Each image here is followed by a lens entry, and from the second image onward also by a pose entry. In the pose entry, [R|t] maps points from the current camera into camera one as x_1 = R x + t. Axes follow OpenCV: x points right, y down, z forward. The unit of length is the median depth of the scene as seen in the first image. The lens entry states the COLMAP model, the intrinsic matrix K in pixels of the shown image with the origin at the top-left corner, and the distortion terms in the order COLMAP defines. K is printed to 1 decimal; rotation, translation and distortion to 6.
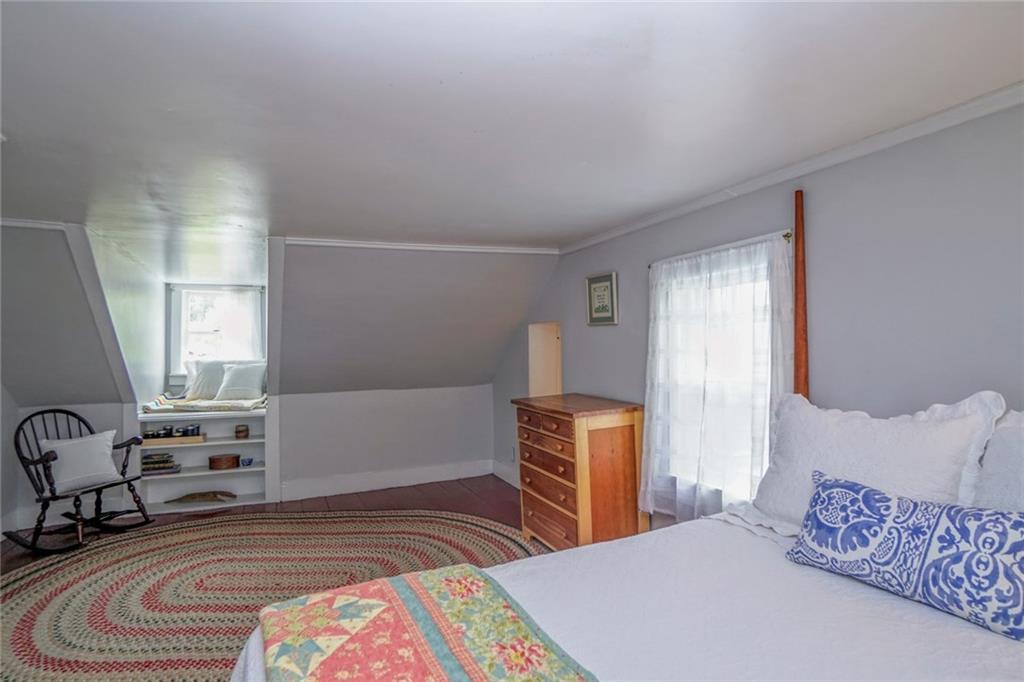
lens RADIAL K [[541.8, 0, 512.1], [0, 541.8, 338.3], [0, 0, 1]] dist [-0.042585, 0.027537]
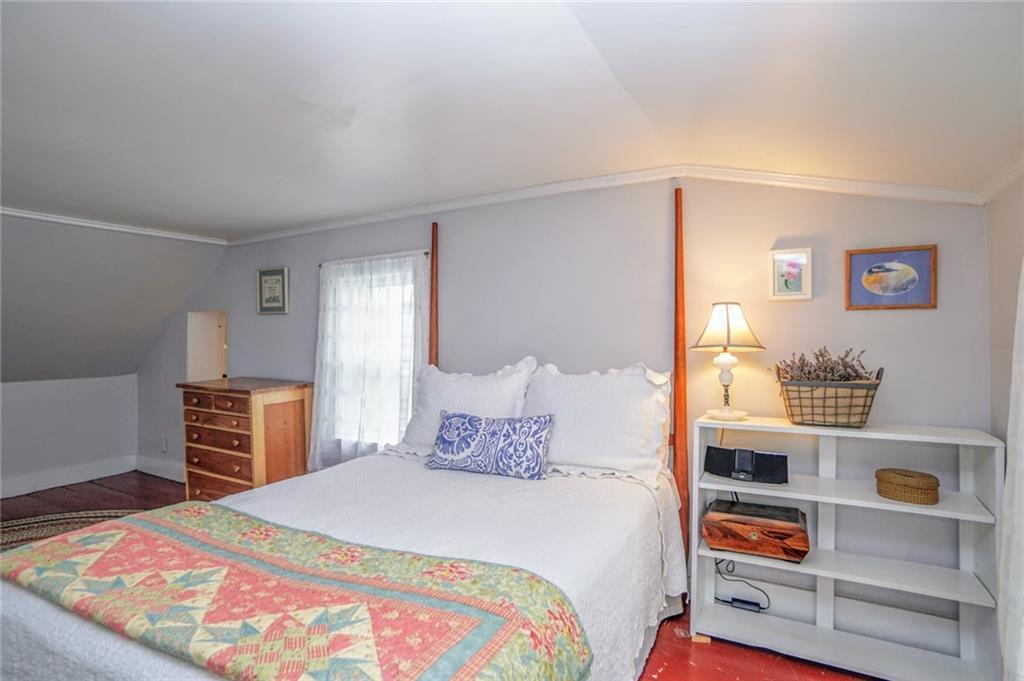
lens RADIAL K [[541.8, 0, 512.1], [0, 541.8, 337.8], [0, 0, 1]] dist [-0.042585, 0.027537]
pose [[0.798491, 0.016674, 0.601775, -0.161409], [-0.016345, 0.999848, -0.006016, 0.035497], [-0.601784, -0.005032, 0.798643, -0.275129]]
